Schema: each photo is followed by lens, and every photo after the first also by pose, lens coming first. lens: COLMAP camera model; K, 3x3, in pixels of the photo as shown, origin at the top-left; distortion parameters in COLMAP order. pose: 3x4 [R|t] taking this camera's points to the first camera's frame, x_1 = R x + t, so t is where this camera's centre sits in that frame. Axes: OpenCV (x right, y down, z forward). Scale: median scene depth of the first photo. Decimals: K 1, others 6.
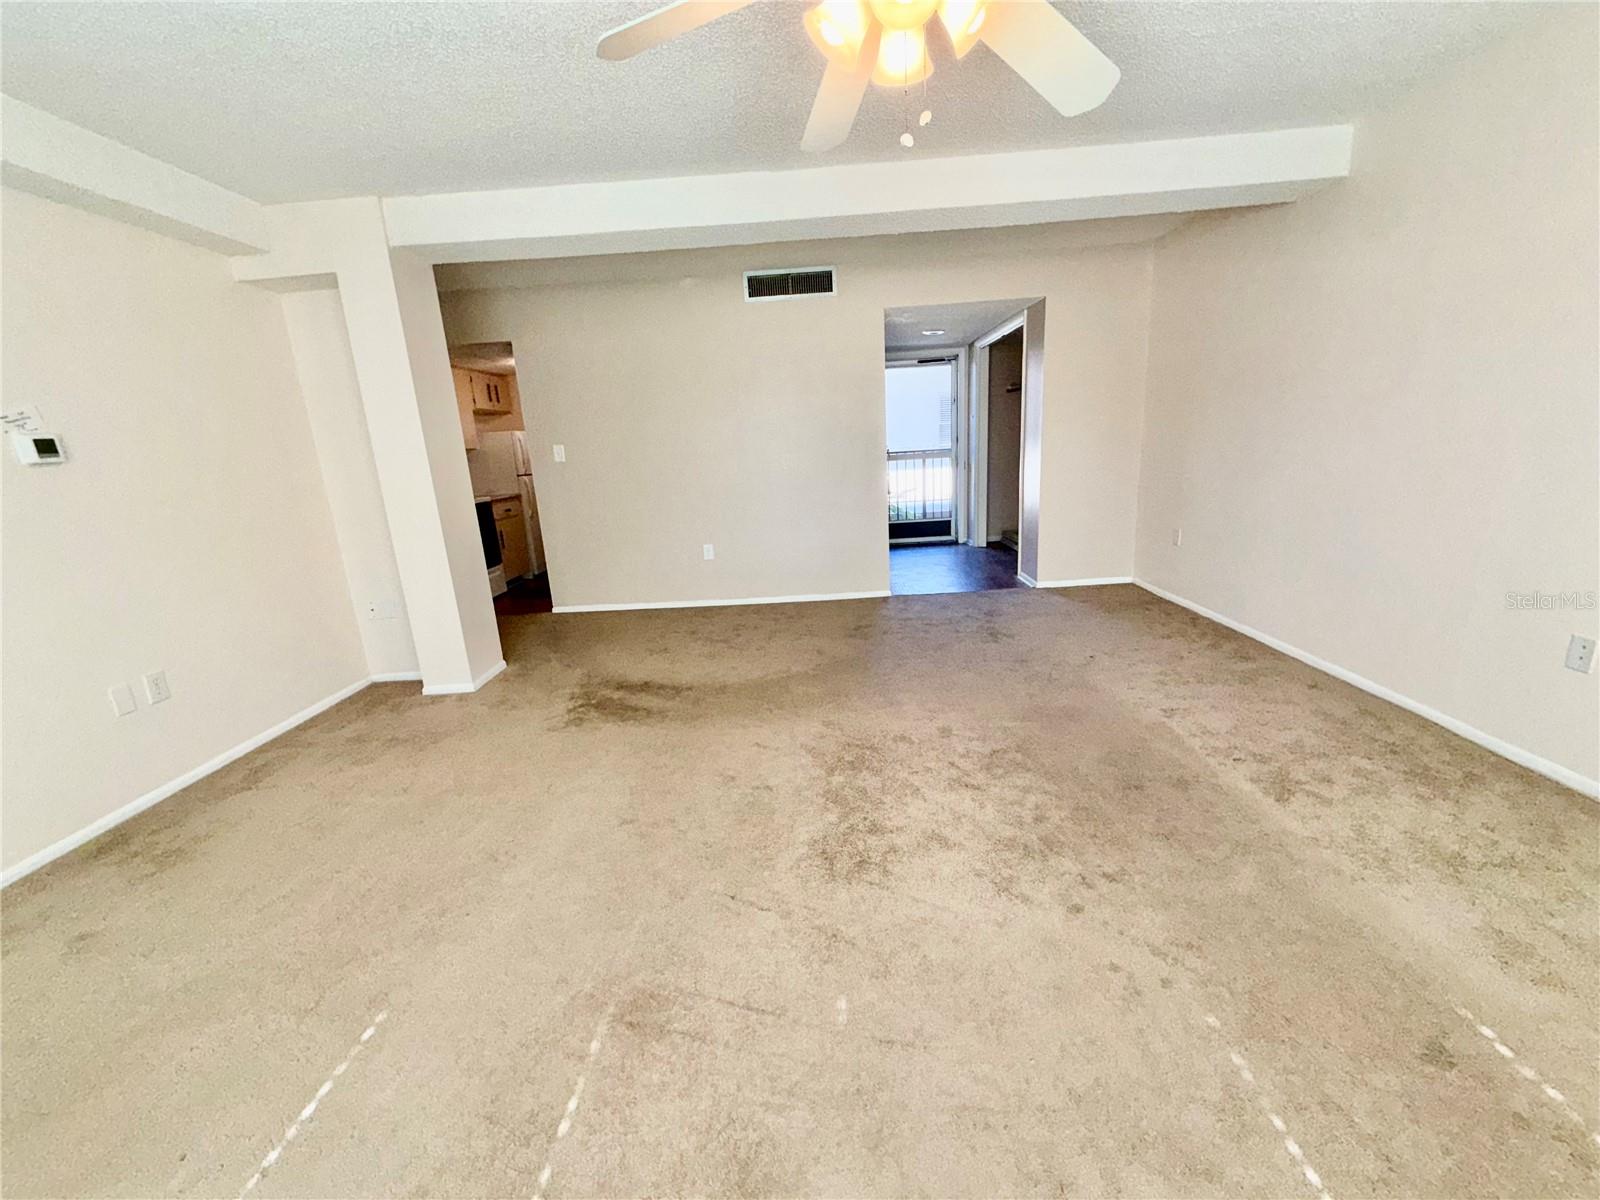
lens RADIAL K [[636.3, 0, 797.6], [0, 636.3, 598.9], [0, 0, 1]] dist [0.000732, 0.000063]
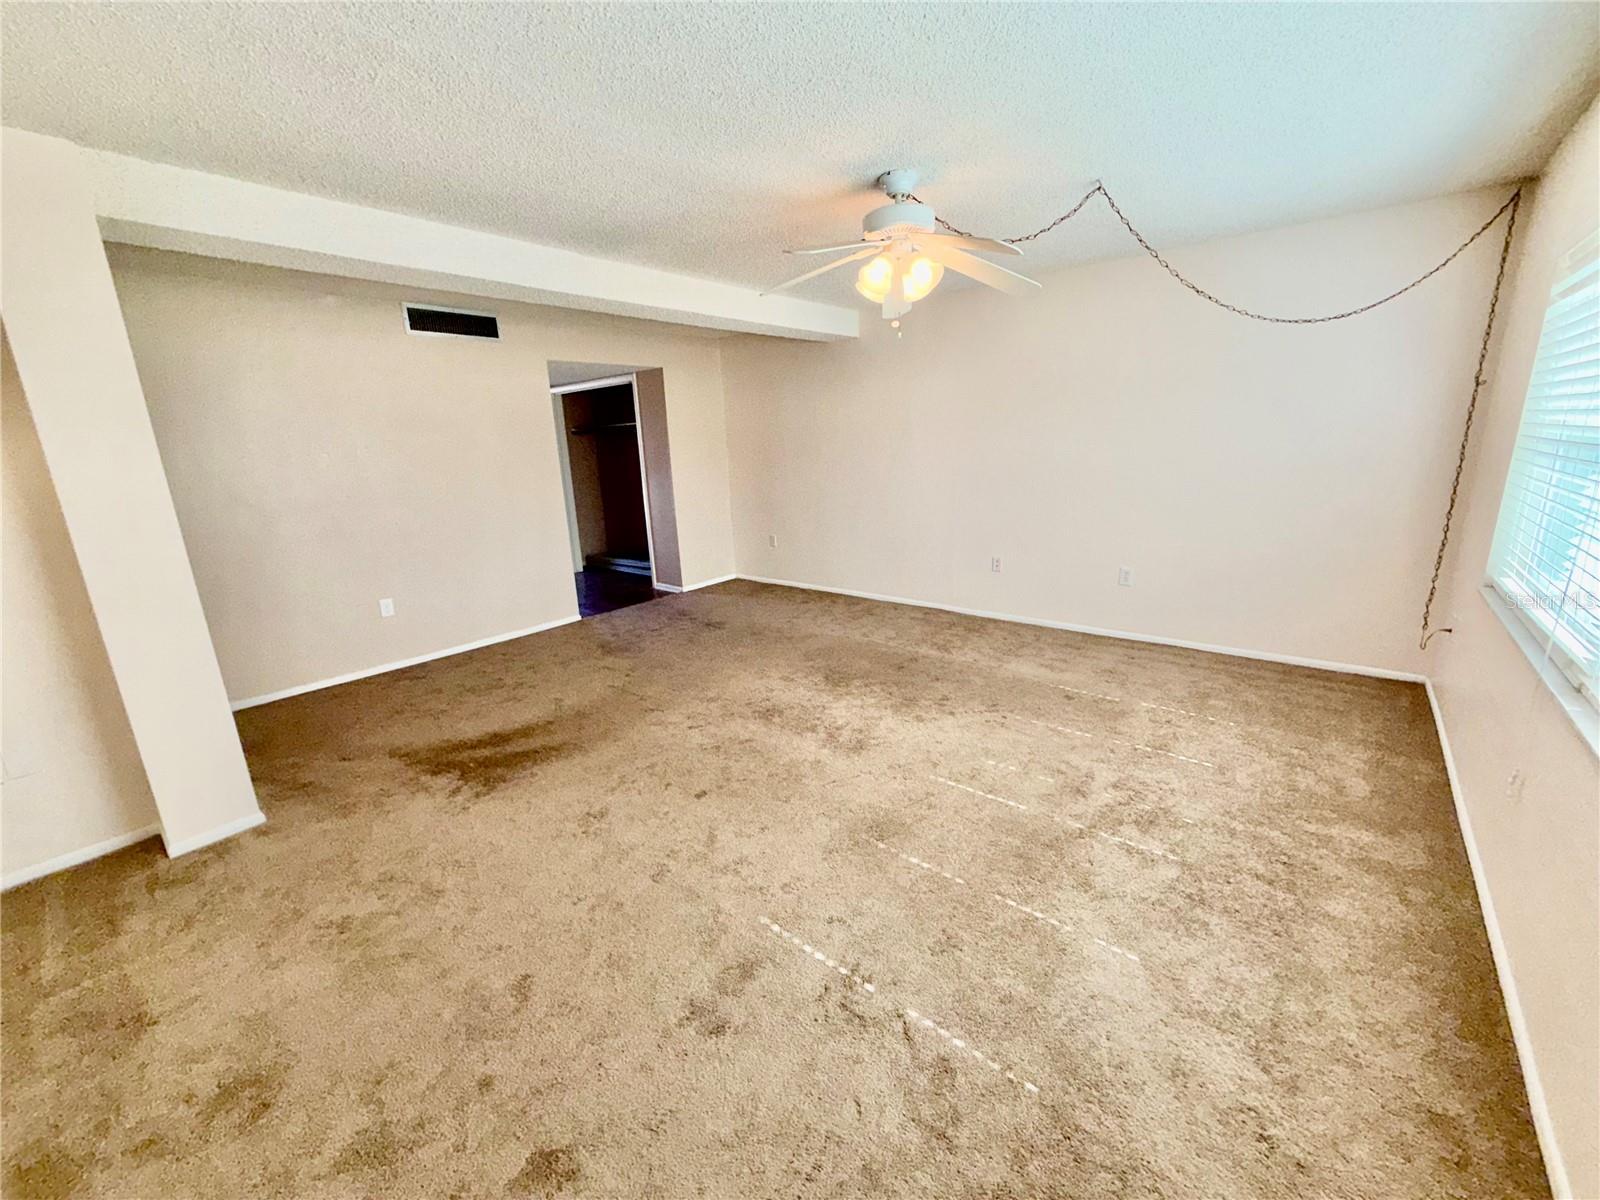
lens RADIAL K [[636.3, 0, 797.6], [0, 636.3, 598.9], [0, 0, 1]] dist [0.000732, 0.000063]
pose [[0.624572, -0.157612, 0.764898, -0.705943], [0.193045, 0.980187, 0.044344, -0.024580], [-0.756732, 0.119964, 0.642624, 0.021124]]
